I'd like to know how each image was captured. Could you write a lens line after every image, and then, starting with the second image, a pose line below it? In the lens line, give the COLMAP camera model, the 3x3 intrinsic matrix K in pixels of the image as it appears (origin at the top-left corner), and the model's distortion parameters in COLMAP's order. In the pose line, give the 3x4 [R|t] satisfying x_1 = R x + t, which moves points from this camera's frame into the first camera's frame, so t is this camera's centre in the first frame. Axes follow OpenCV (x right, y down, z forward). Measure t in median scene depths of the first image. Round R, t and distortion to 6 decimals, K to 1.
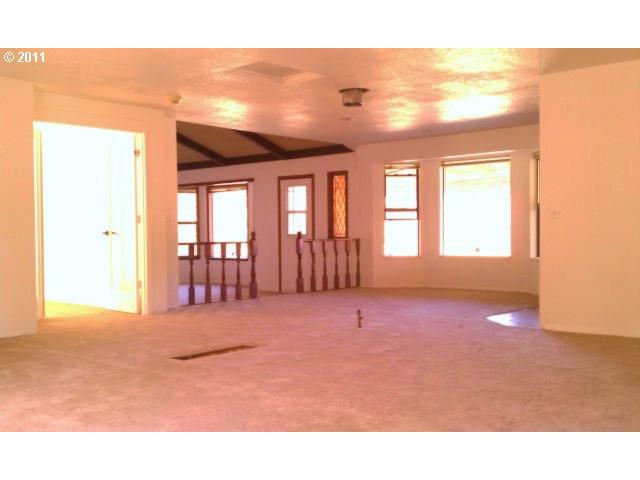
lens RADIAL K [[684.8, 0, 320.0], [0, 684.8, 240.0], [0, 0, 1]] dist [-0.011595, -0.001548]
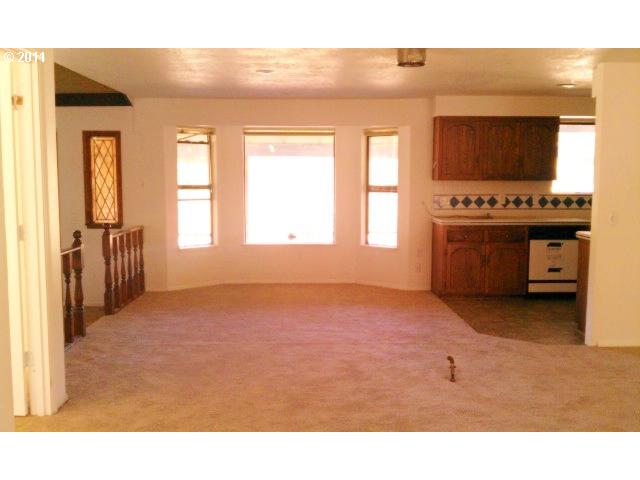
lens RADIAL K [[684.8, 0, 320.0], [0, 684.8, 240.0], [0, 0, 1]] dist [-0.011595, -0.001548]
pose [[0.695405, -0.033851, 0.717821, -0.338726], [0.014469, 0.999347, 0.033110, -0.008231], [-0.718473, -0.012639, 0.695440, 0.360454]]
